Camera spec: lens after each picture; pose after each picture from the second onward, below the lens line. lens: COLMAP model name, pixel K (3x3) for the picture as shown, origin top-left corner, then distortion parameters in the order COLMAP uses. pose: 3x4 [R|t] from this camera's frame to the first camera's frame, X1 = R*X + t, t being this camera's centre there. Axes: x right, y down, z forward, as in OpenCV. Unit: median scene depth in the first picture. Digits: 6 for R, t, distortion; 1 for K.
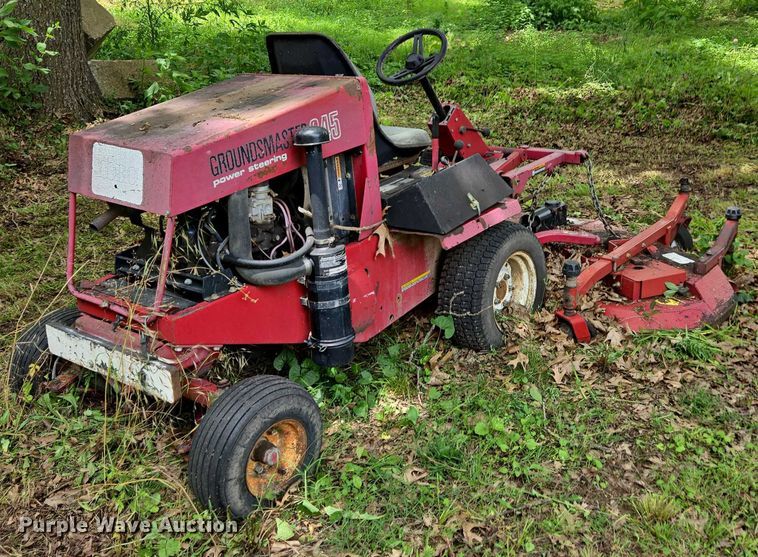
lens RADIAL K [[800.5, 0, 399.7], [0, 800.5, 236.2], [0, 0, 1]] dist [0.069165, 0.000000]
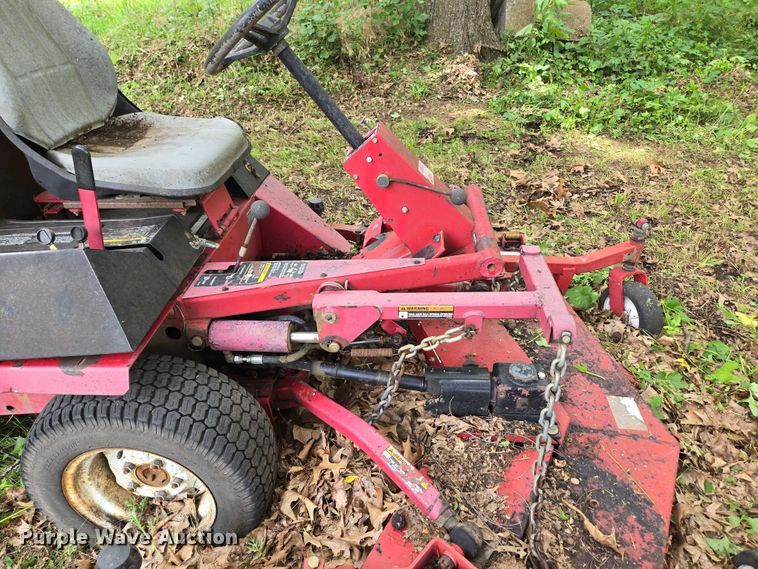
lens RADIAL K [[506.1, 0, 386.8], [0, 506.1, 286.9], [0, 0, 1]] dist [0.057658, -0.048471]
pose [[0.581081, 0.470645, -0.663956, 0.475009], [-0.250937, 0.879689, 0.403952, -0.286259], [0.774193, -0.068118, 0.629273, 1.054248]]
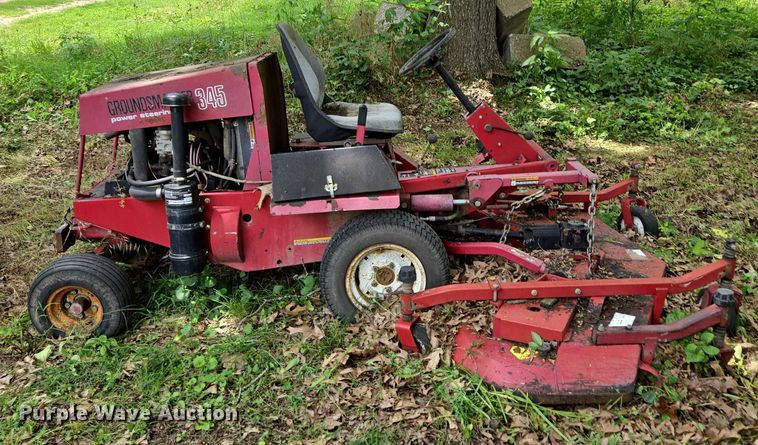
lens RADIAL K [[712.6, 0, 415.6], [0, 712.6, 166.5], [0, 0, 1]] dist [0.046580, 0.000000]
pose [[0.665660, 0.216067, -0.714291, 0.925898], [-0.233268, 0.969449, 0.075864, -0.179670], [0.708860, 0.116122, 0.695725, 0.413085]]
